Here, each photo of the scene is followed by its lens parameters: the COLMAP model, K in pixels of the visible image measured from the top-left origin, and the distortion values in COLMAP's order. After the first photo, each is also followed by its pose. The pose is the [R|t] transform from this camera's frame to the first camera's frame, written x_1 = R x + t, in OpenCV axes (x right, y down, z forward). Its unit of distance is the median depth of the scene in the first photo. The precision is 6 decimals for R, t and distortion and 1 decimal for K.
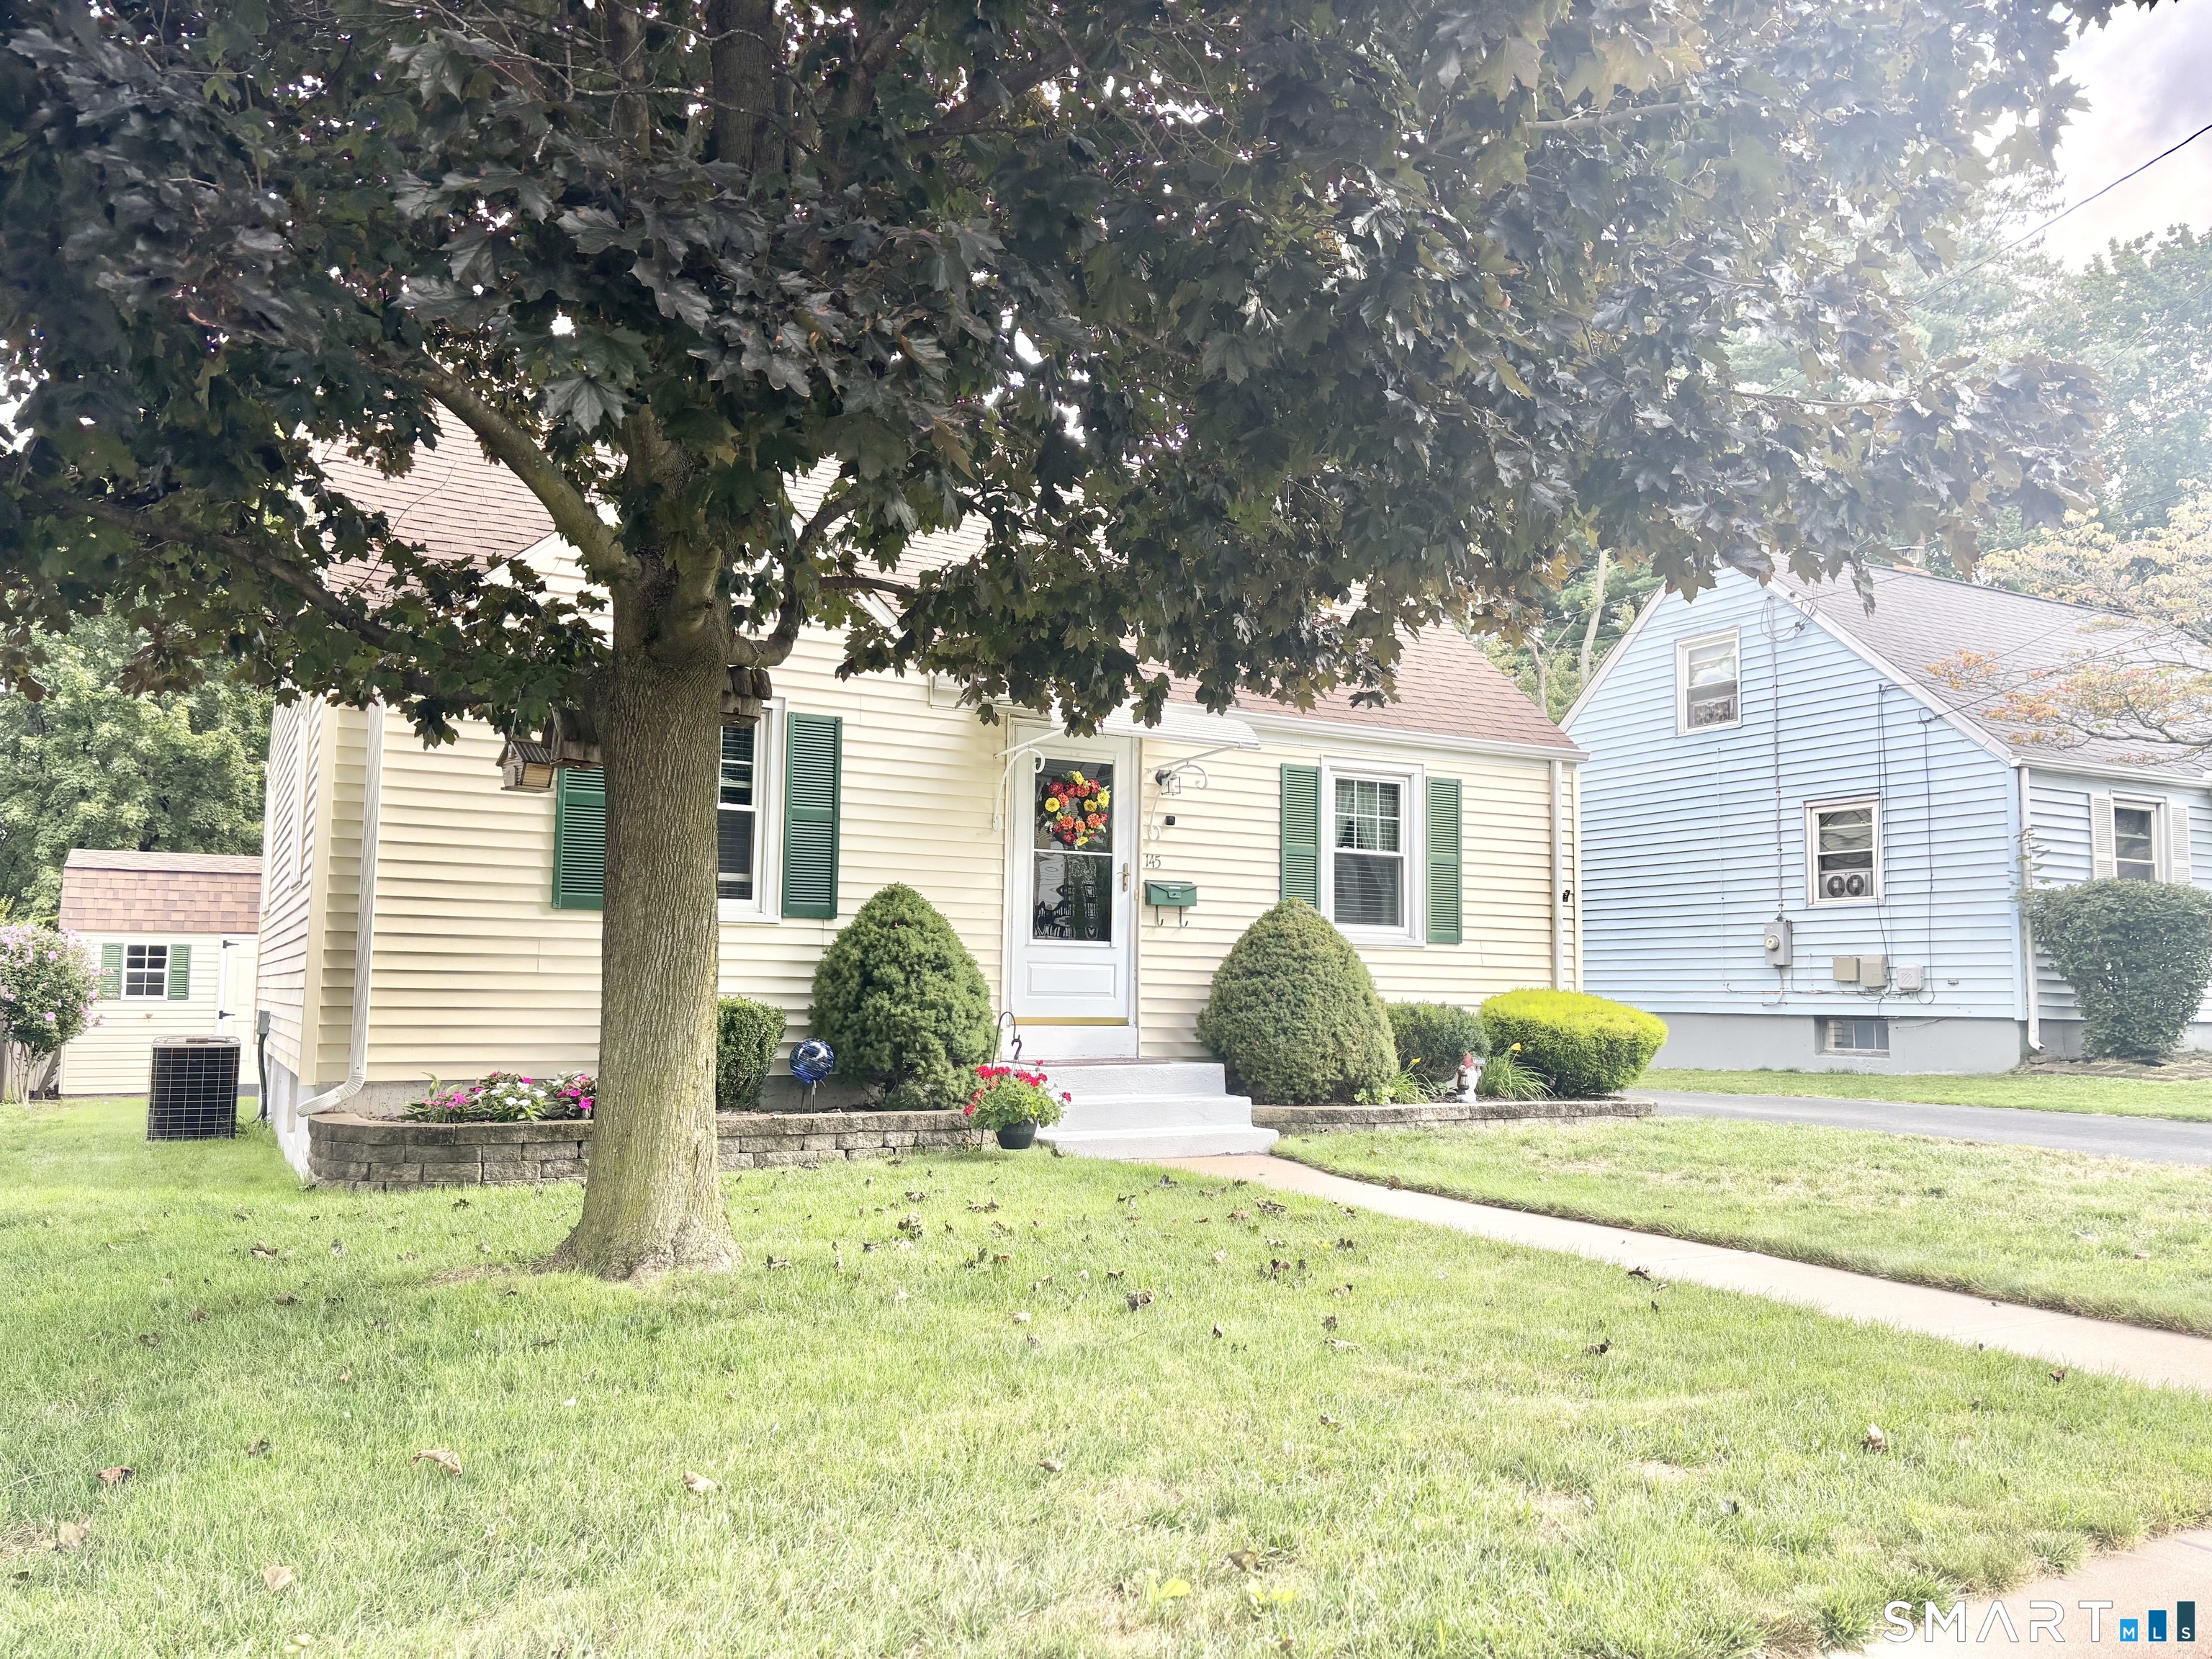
lens RADIAL K [[1664.1, 0, 1112.6], [0, 1664.1, 840.9], [0, 0, 1]] dist [0.008001, 0.003325]
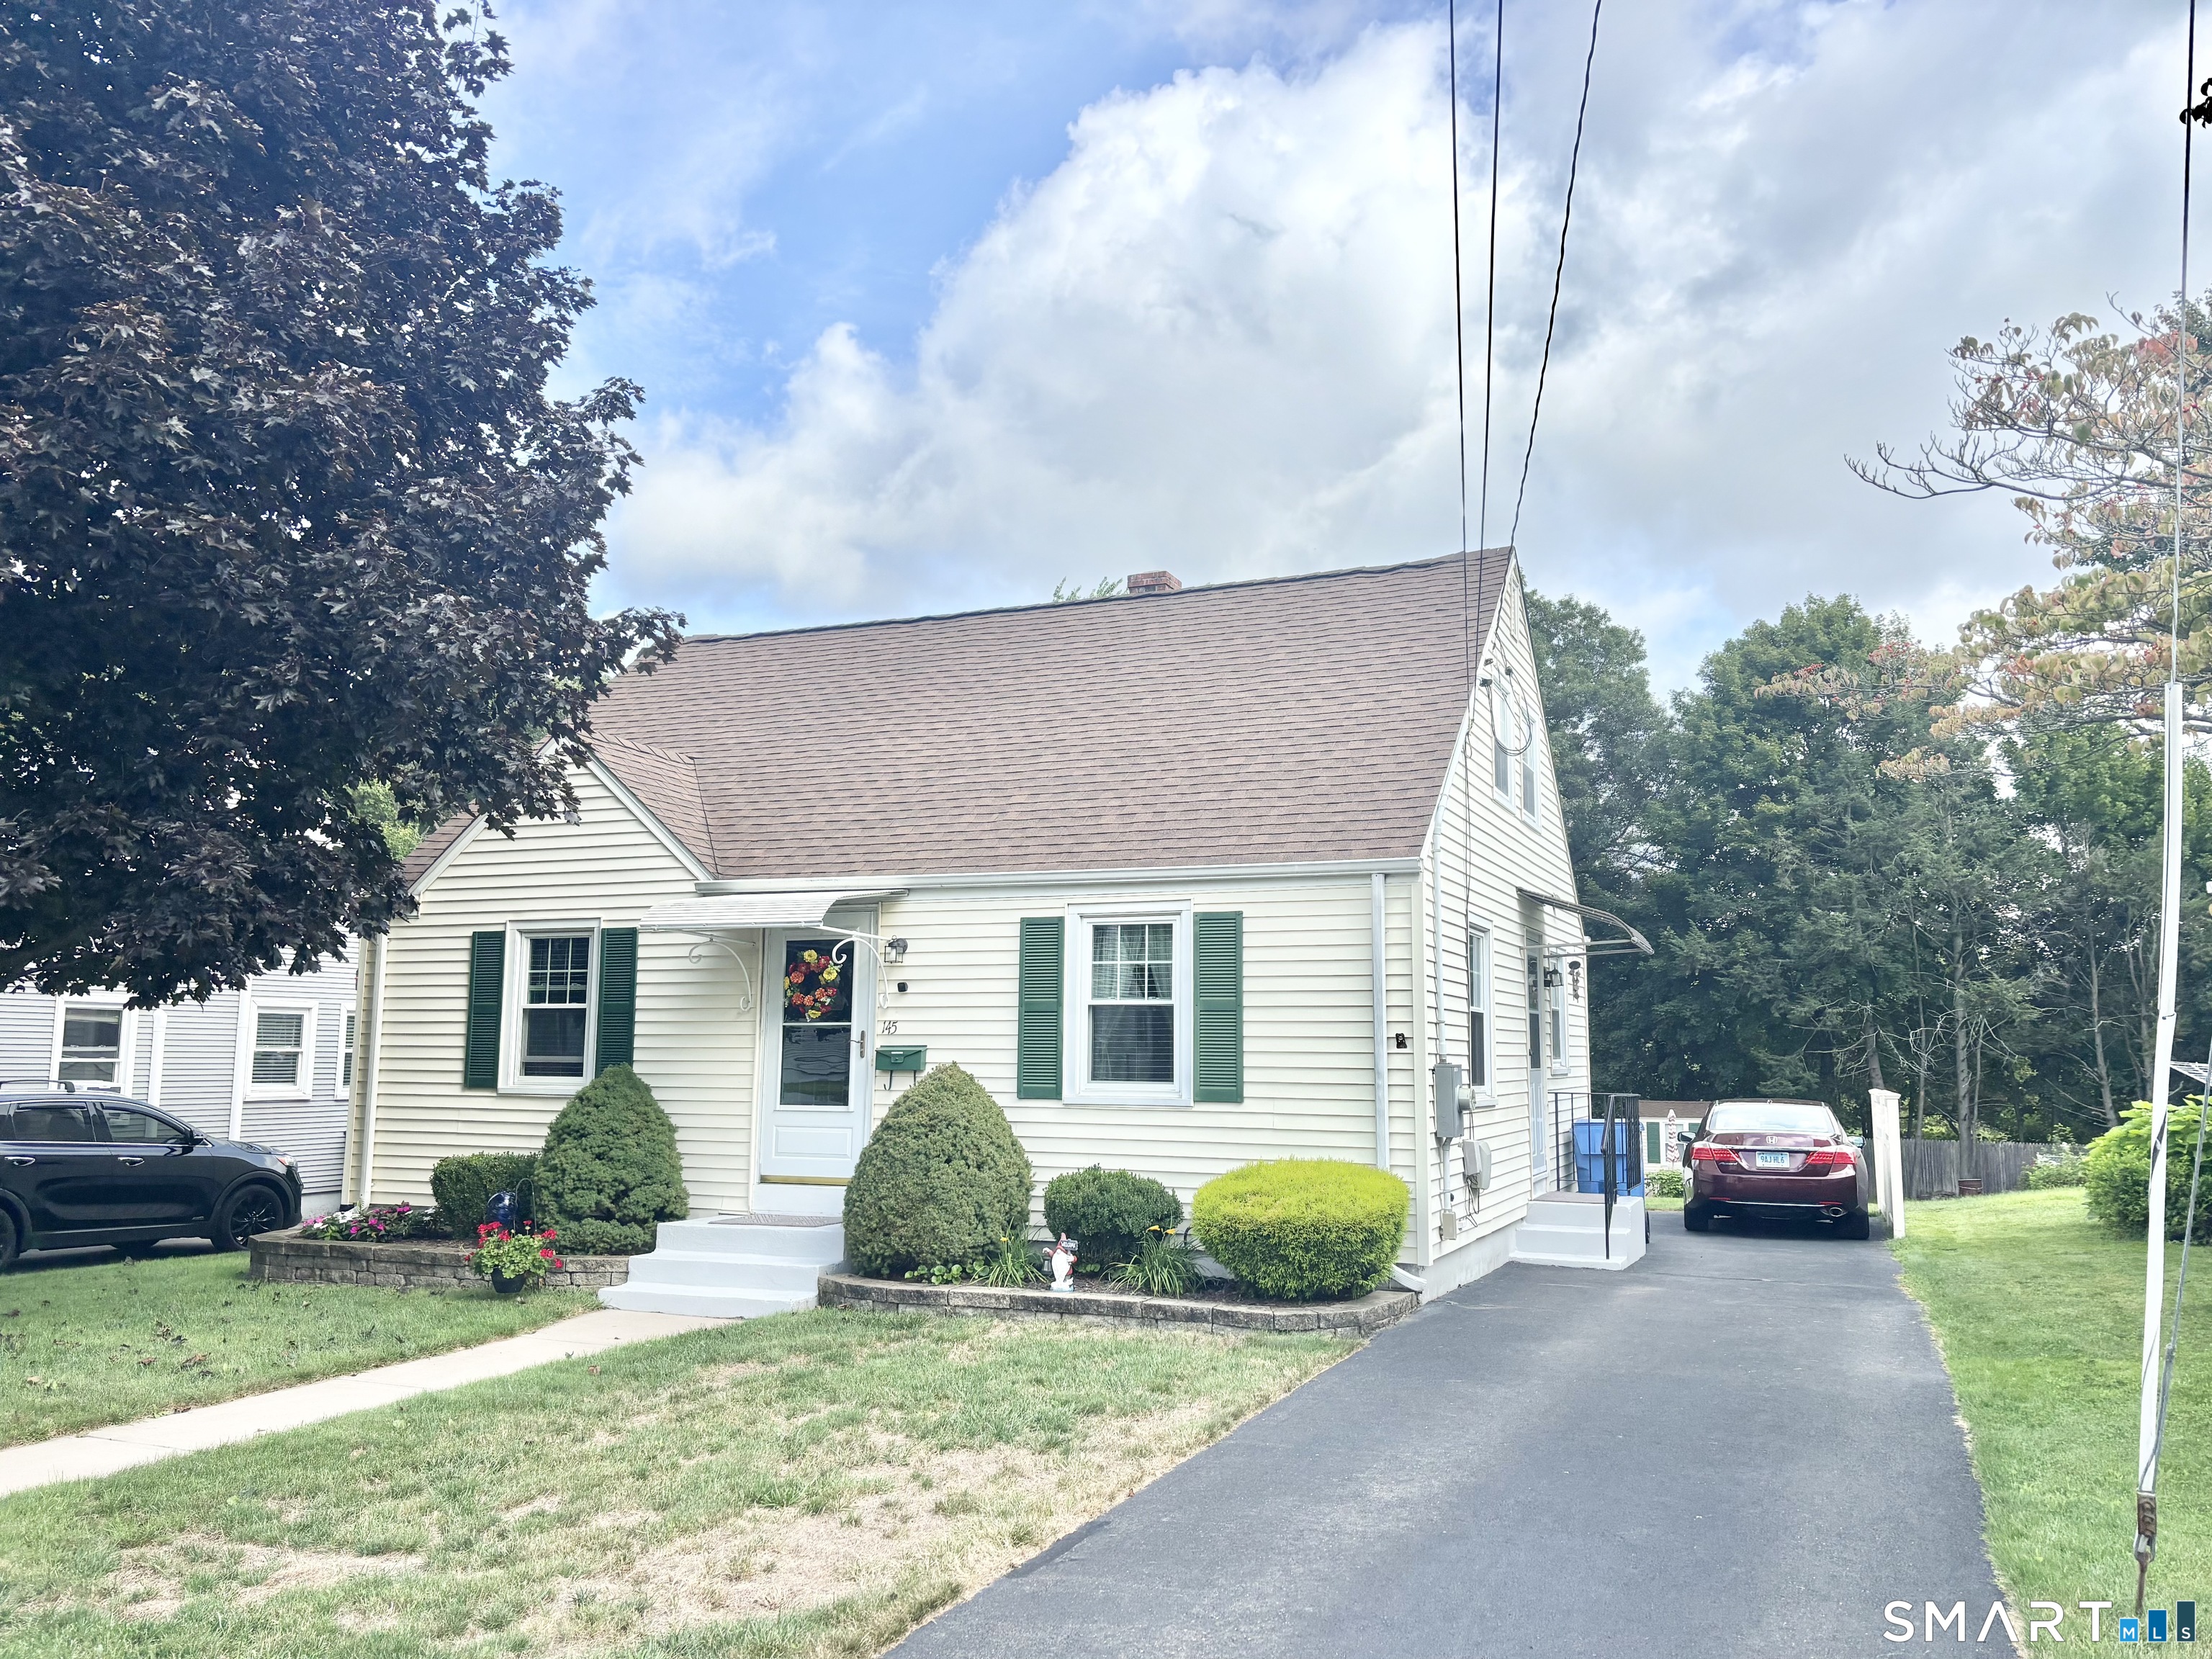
lens RADIAL K [[1664.1, 0, 1098.5], [0, 1664.1, 834.0], [0, 0, 1]] dist [0.008001, 0.003325]
pose [[0.610054, -0.116481, -0.783751, 0.893183], [0.075821, 0.993178, -0.088588, -0.005687], [0.788724, -0.005381, 0.614724, 0.436335]]
